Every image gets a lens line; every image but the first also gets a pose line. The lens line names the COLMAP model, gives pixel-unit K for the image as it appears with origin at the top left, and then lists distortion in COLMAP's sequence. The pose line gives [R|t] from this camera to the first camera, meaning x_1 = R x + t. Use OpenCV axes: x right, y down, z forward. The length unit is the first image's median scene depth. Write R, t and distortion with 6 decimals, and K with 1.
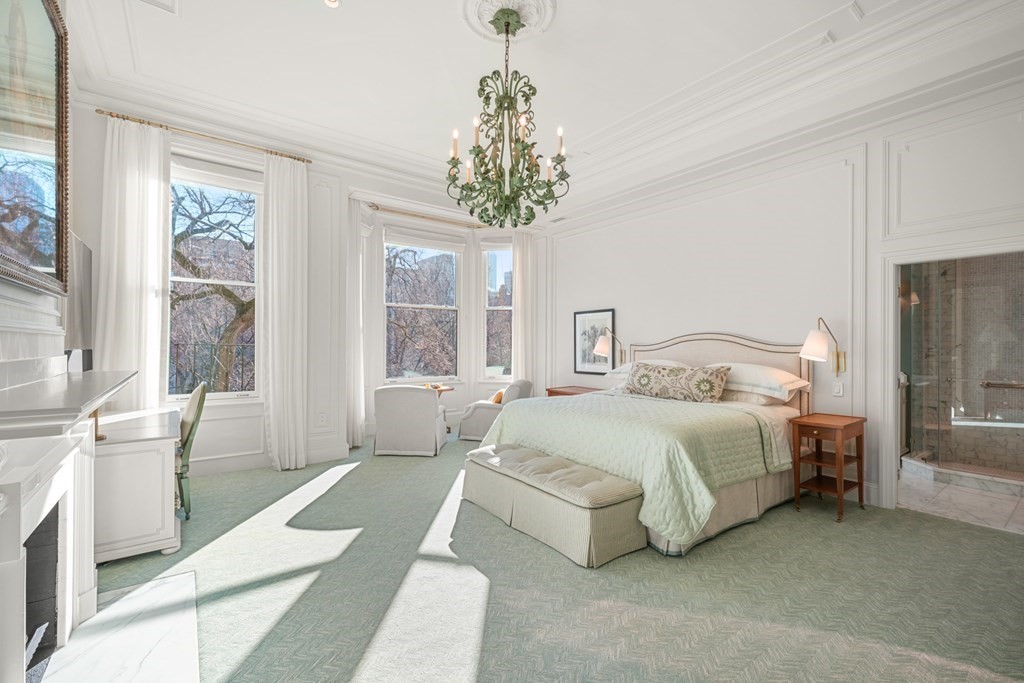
lens RADIAL K [[437.6, 0, 513.6], [0, 437.6, 346.7], [0, 0, 1]] dist [-0.002255, 0.000005]
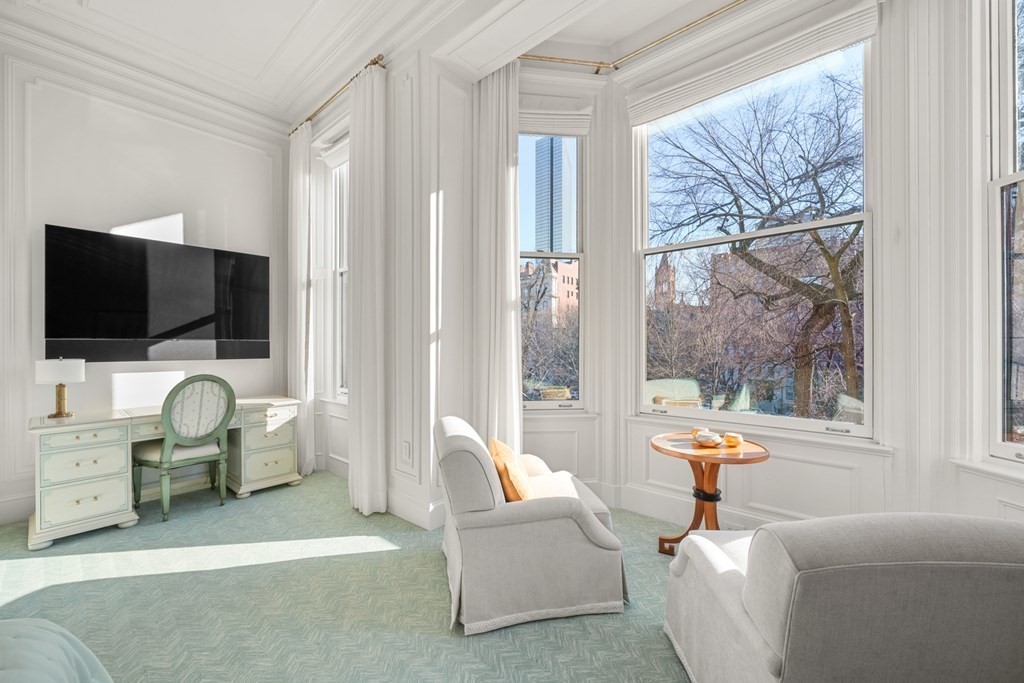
lens RADIAL K [[406.3, 0, 511.6], [0, 406.3, 347.4], [0, 0, 1]] dist [0.001783, 0.000087]
pose [[0.199542, -0.003687, -0.979882, 0.235087], [-0.000137, 0.999993, -0.003791, 0.021739], [0.979889, 0.000891, 0.199540, 1.408964]]
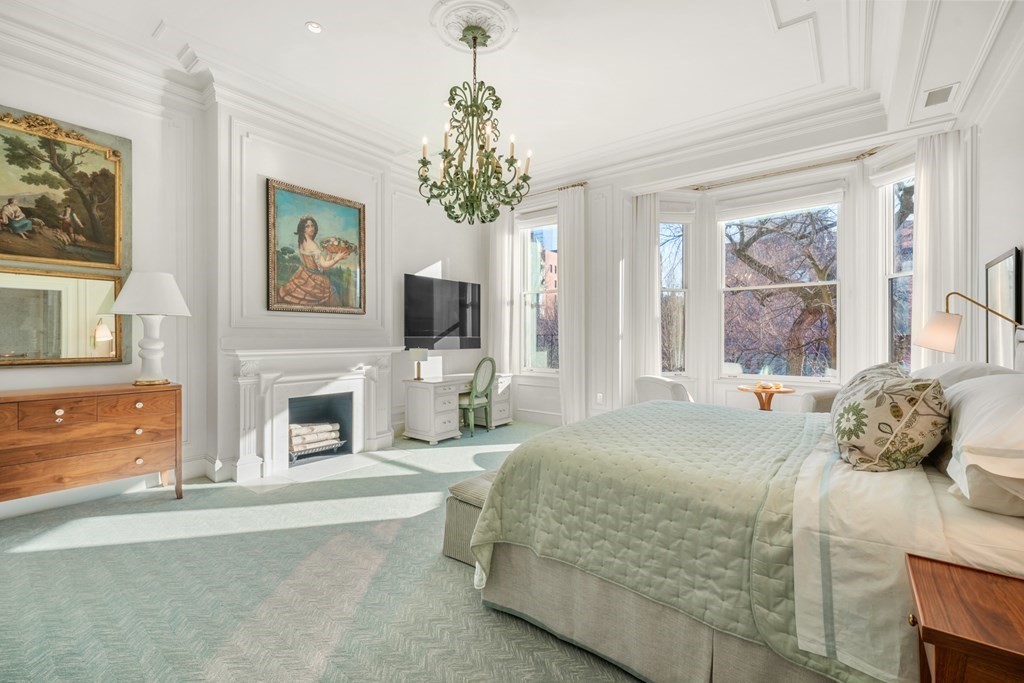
lens RADIAL K [[437.6, 0, 513.6], [0, 437.6, 346.7], [0, 0, 1]] dist [-0.002255, 0.000005]
pose [[0.256110, 0.012416, -0.966568, 0.865413], [-0.000662, 0.999920, 0.012670, 0.014408], [0.966647, -0.002605, 0.256098, 0.655634]]
